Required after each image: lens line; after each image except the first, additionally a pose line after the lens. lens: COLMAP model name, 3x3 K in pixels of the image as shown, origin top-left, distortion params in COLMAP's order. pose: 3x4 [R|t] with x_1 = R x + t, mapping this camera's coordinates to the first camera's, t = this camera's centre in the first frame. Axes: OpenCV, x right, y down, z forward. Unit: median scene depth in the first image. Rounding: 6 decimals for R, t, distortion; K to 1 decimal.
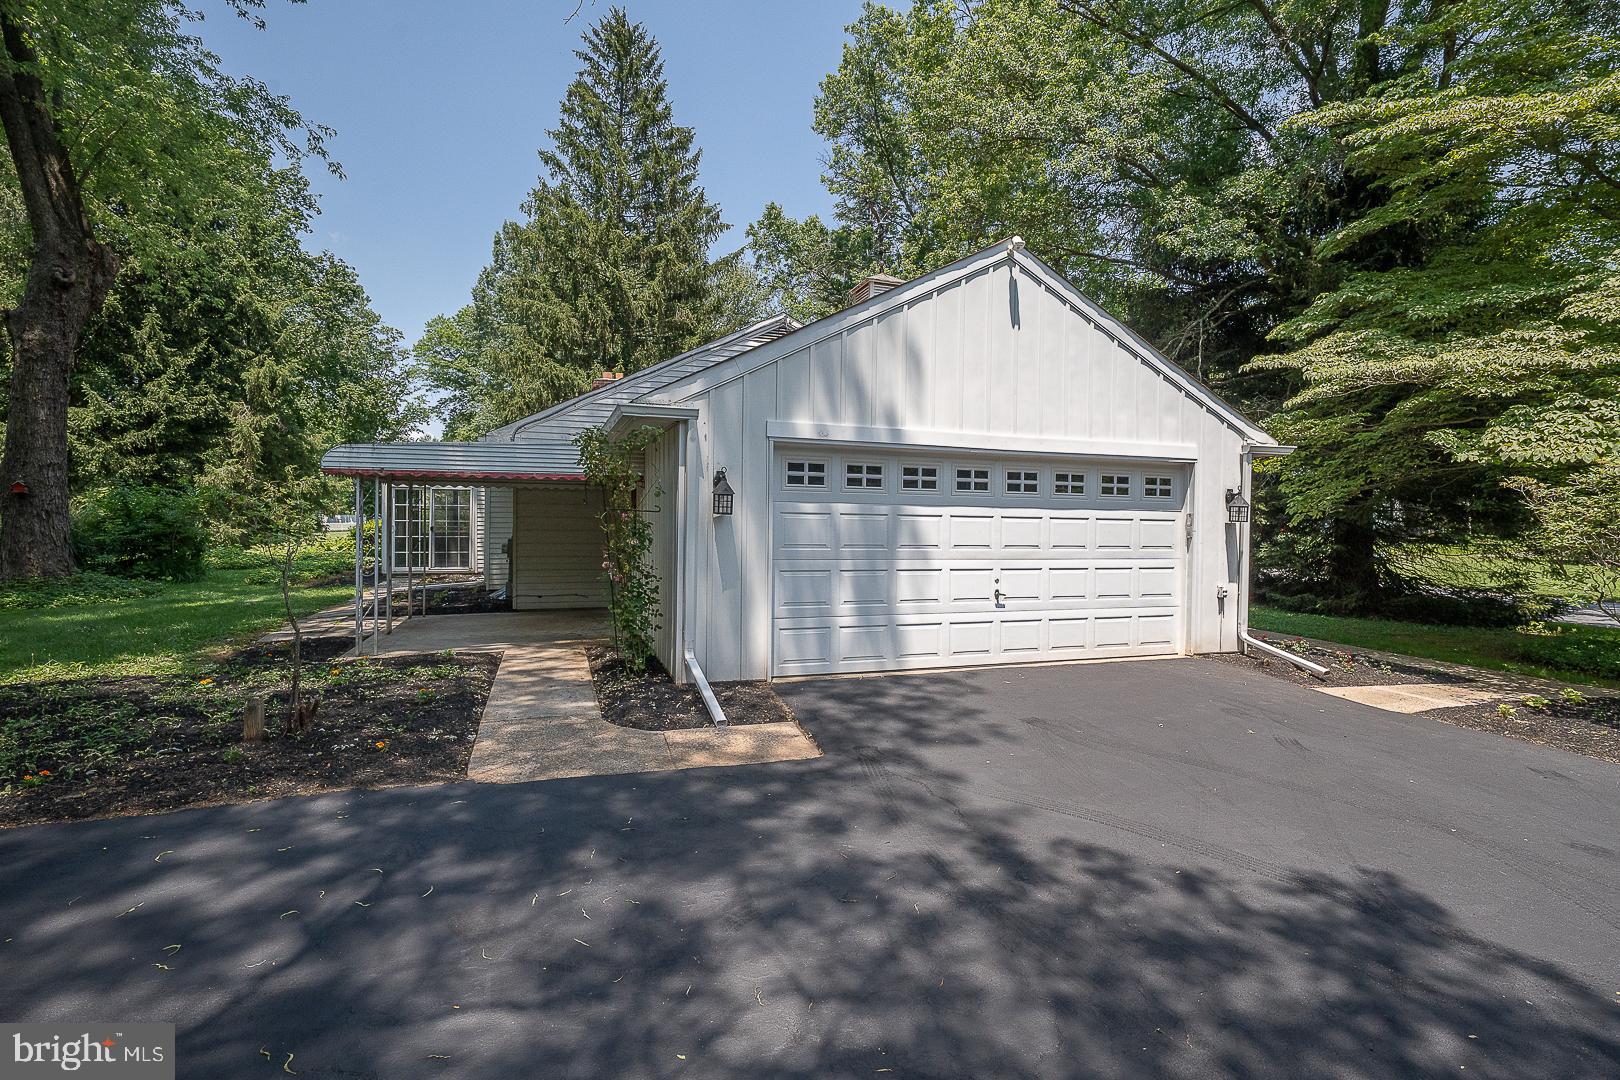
lens RADIAL K [[749.4, 0, 810.0], [0, 749.4, 540.0], [0, 0, 1]] dist [-0.000468, -0.000094]
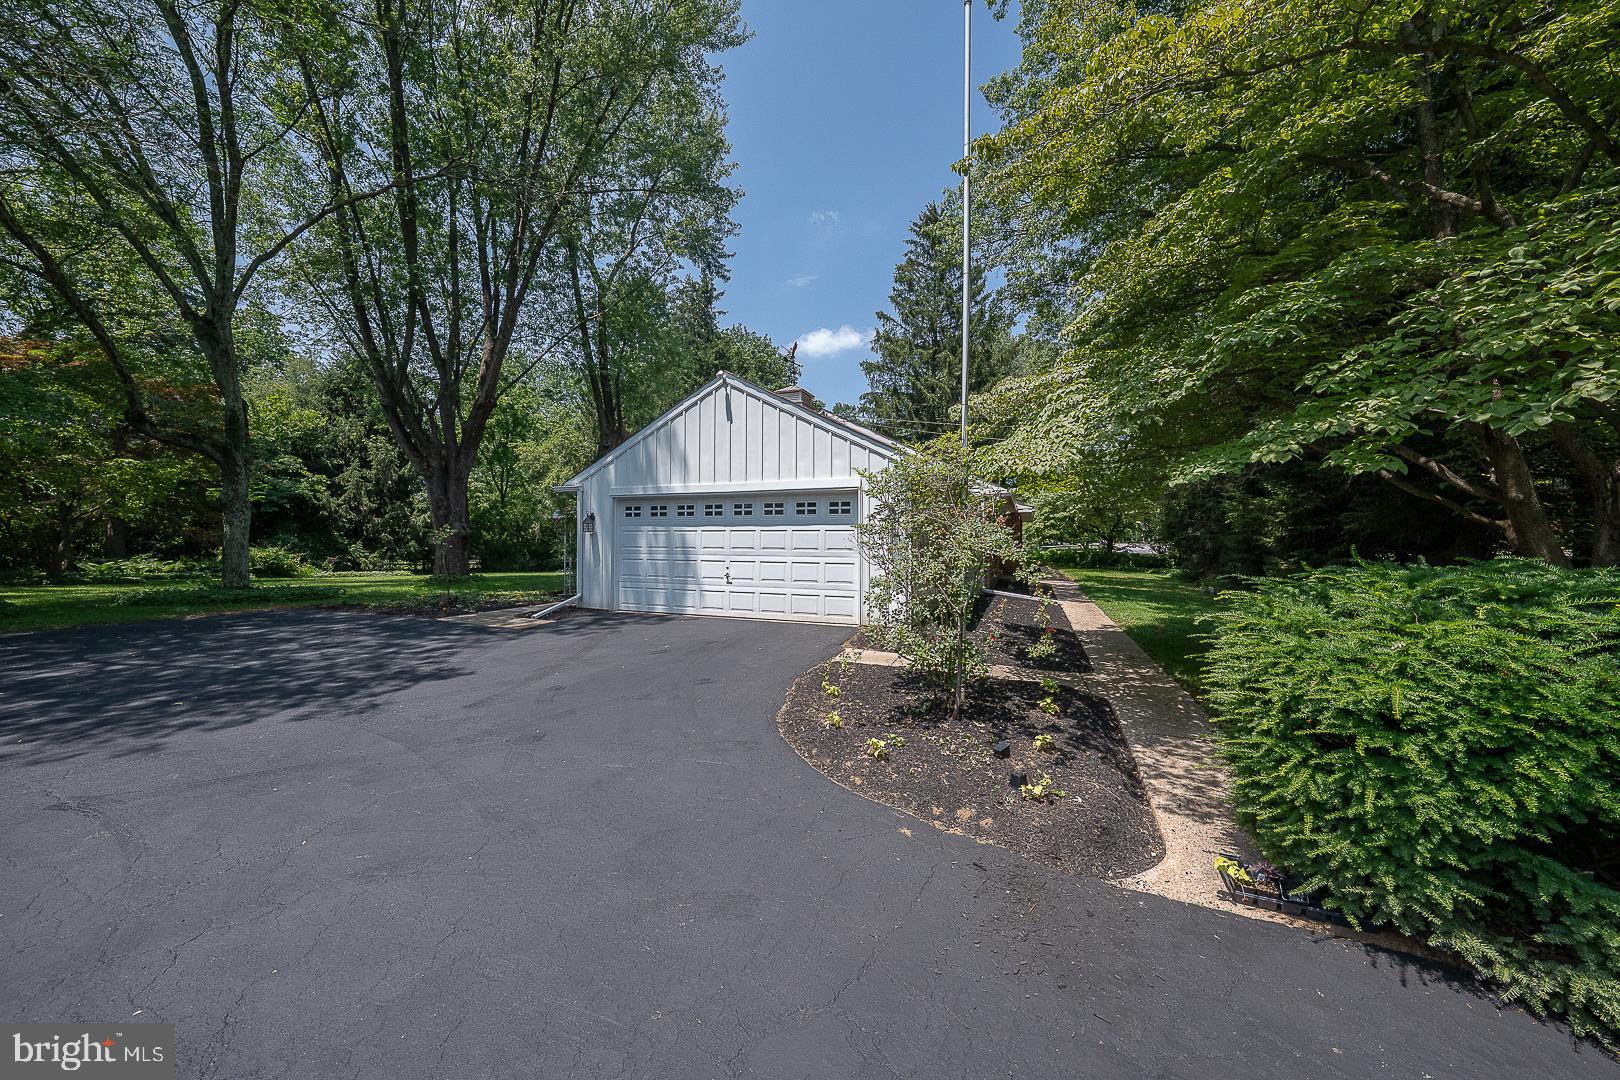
lens RADIAL K [[554.2, 0, 811.6], [0, 554.2, 538.0], [0, 0, 1]] dist [-0.018920, -0.000042]
pose [[0.750006, -0.016956, -0.661214, 1.233551], [-0.011110, 0.999207, -0.038225, 0.032314], [0.661338, 0.036015, 0.749223, 0.174732]]
